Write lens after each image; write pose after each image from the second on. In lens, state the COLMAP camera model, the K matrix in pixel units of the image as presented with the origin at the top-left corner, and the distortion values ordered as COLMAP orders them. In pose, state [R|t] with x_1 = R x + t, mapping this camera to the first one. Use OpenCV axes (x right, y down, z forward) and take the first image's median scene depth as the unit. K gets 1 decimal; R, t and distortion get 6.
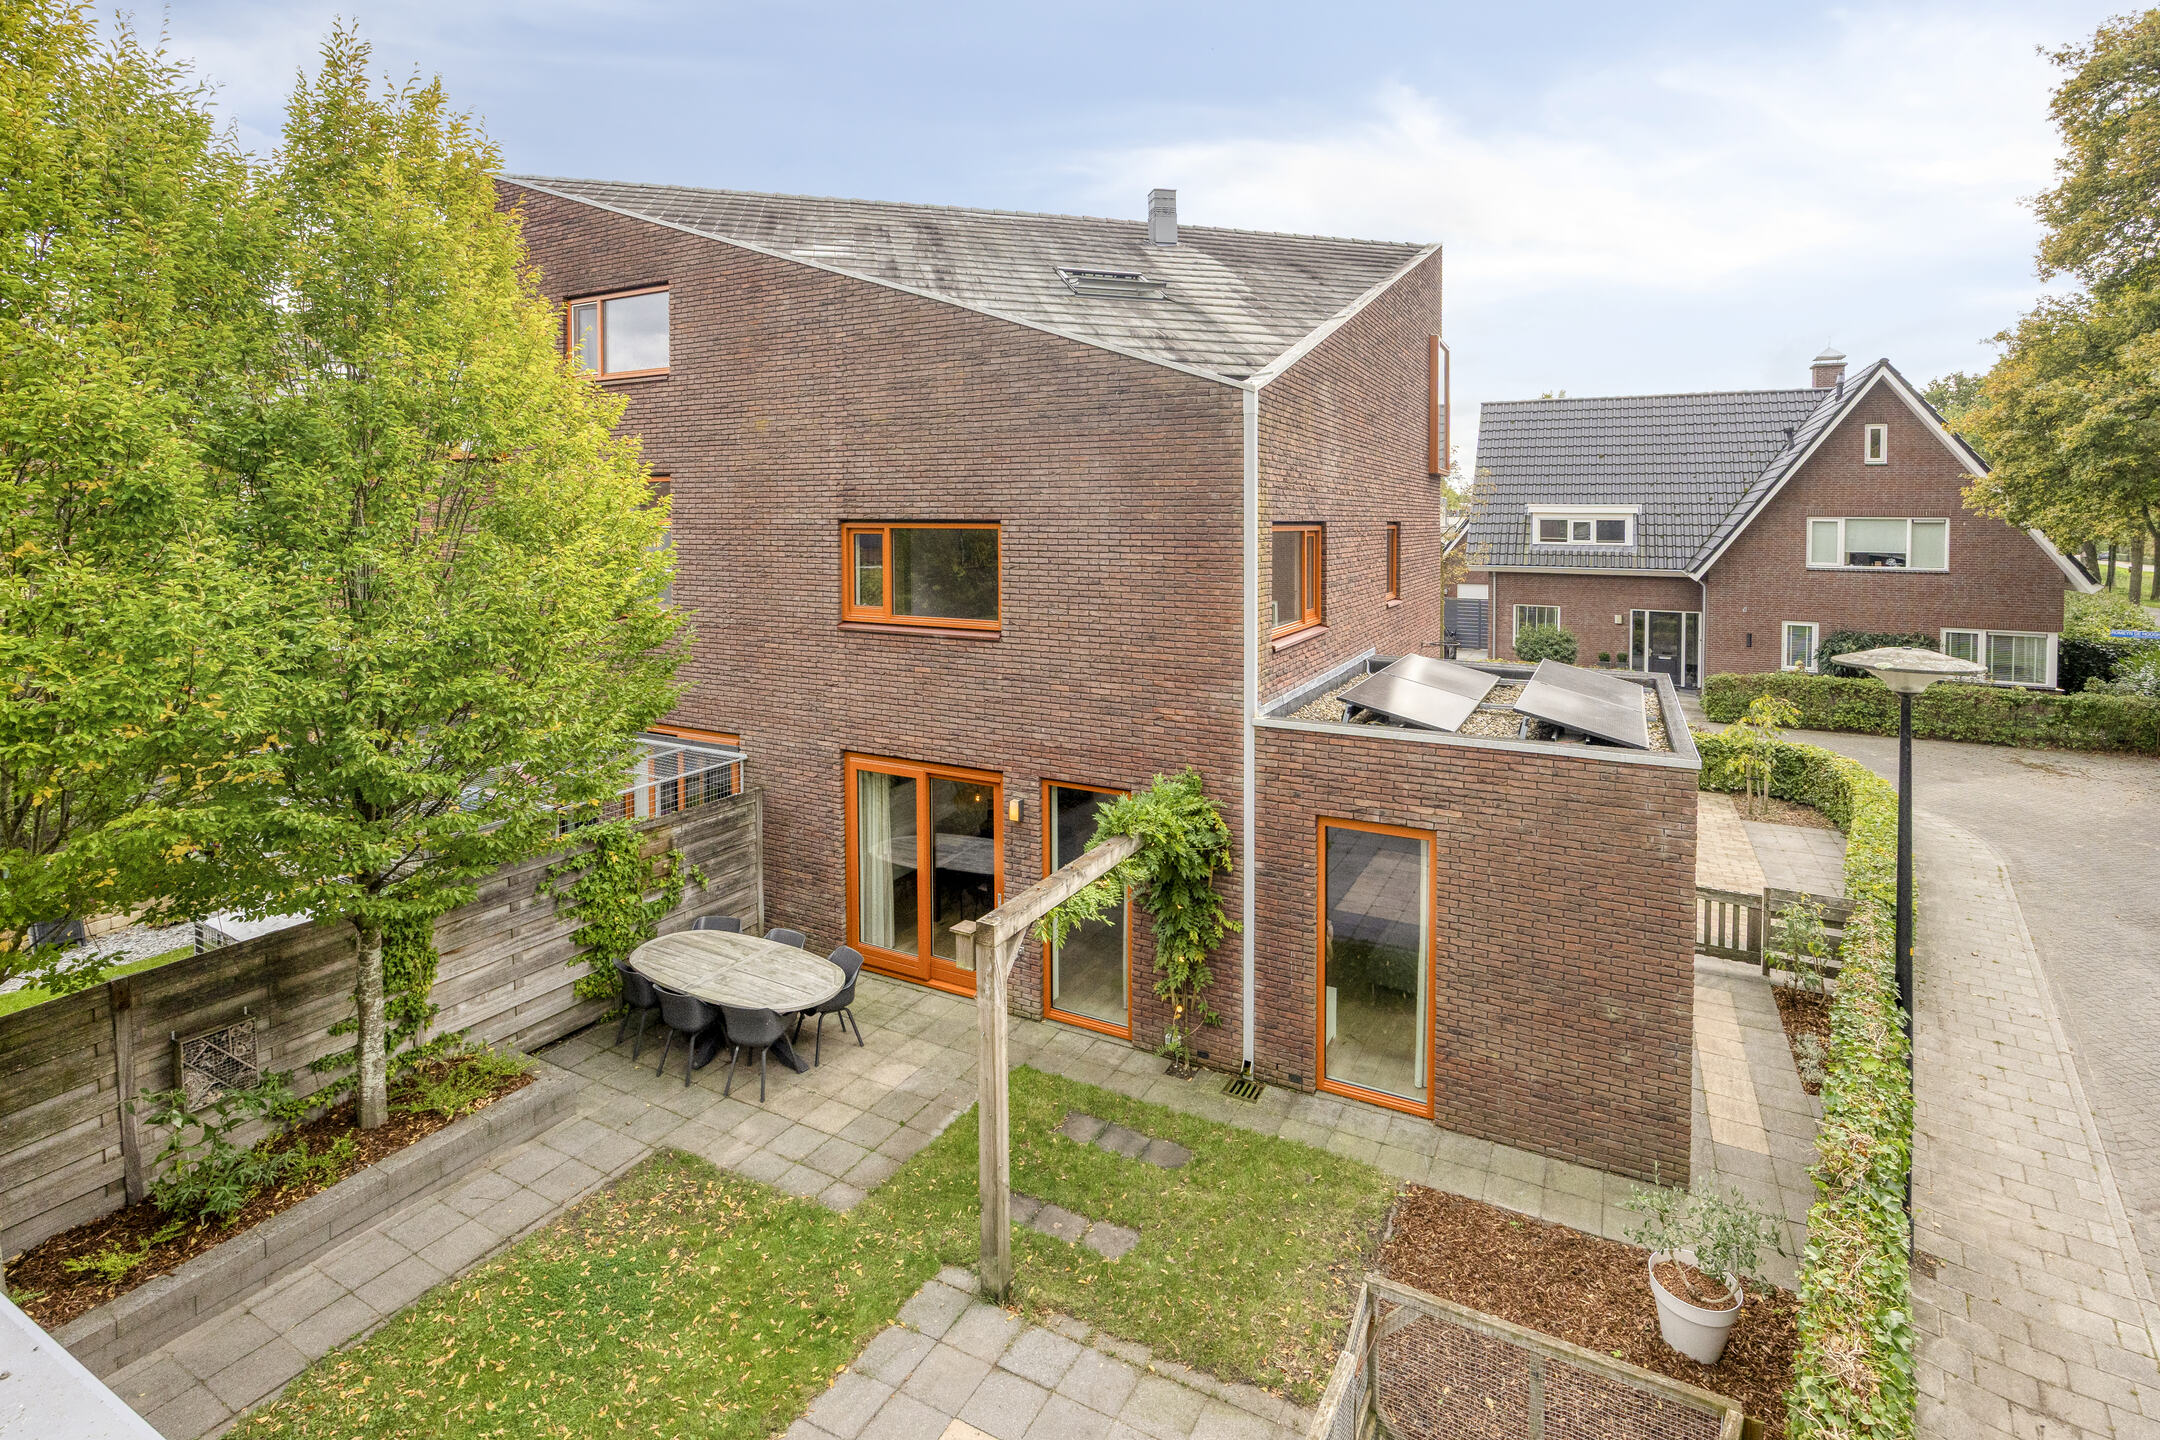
lens RADIAL K [[1038.6, 0, 1071.4], [0, 1038.6, 539.7], [0, 0, 1]] dist [-0.013321, 0.000456]
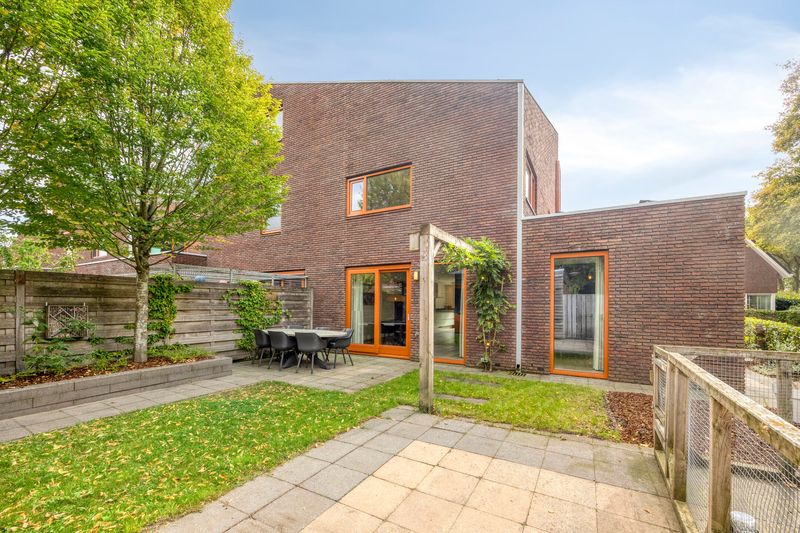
lens RADIAL K [[325.3, 0, 401.8], [0, 325.3, 302.8], [0, 0, 1]] dist [-0.000702, -0.000434]
pose [[0.999730, 0.015446, -0.017335, -0.074072], [-0.016044, 0.999261, -0.034917, 0.352751], [0.016783, 0.035186, 0.999240, 0.227583]]
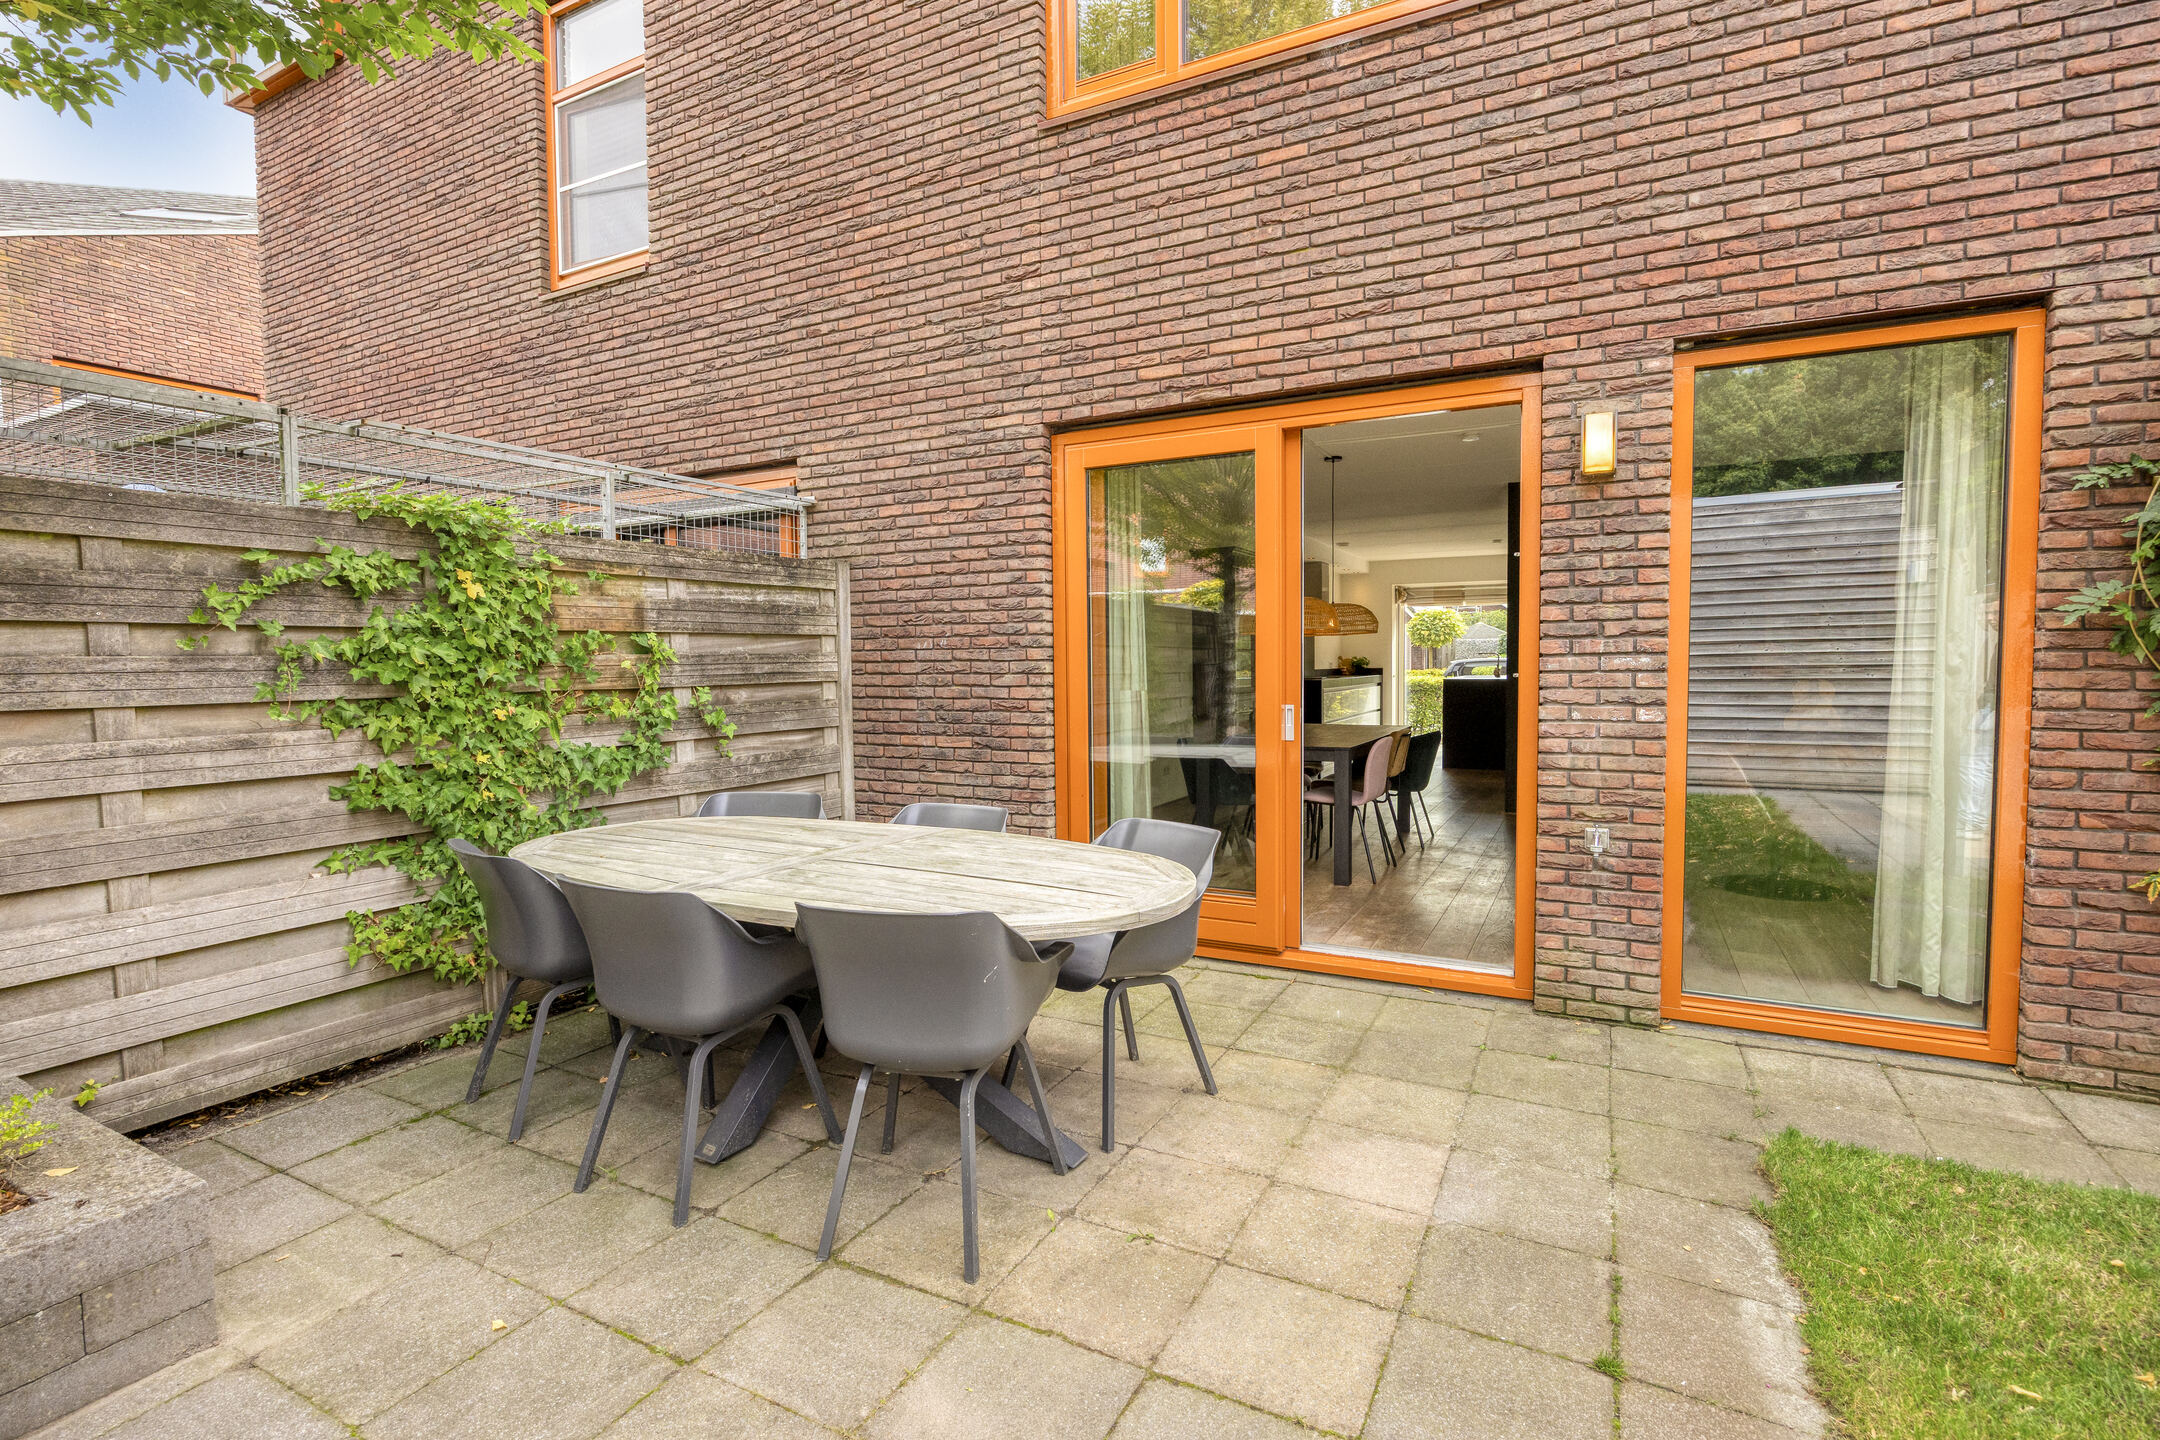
lens RADIAL K [[994.7, 0, 1080.0], [0, 994.7, 720.0], [0, 0, 1]] dist [-0.011534, -0.000311]
pose [[0.999882, -0.004362, 0.014707, -0.239667], [0.003917, 0.999537, 0.030183, 0.345777], [-0.014832, -0.030122, 0.999436, 0.659059]]
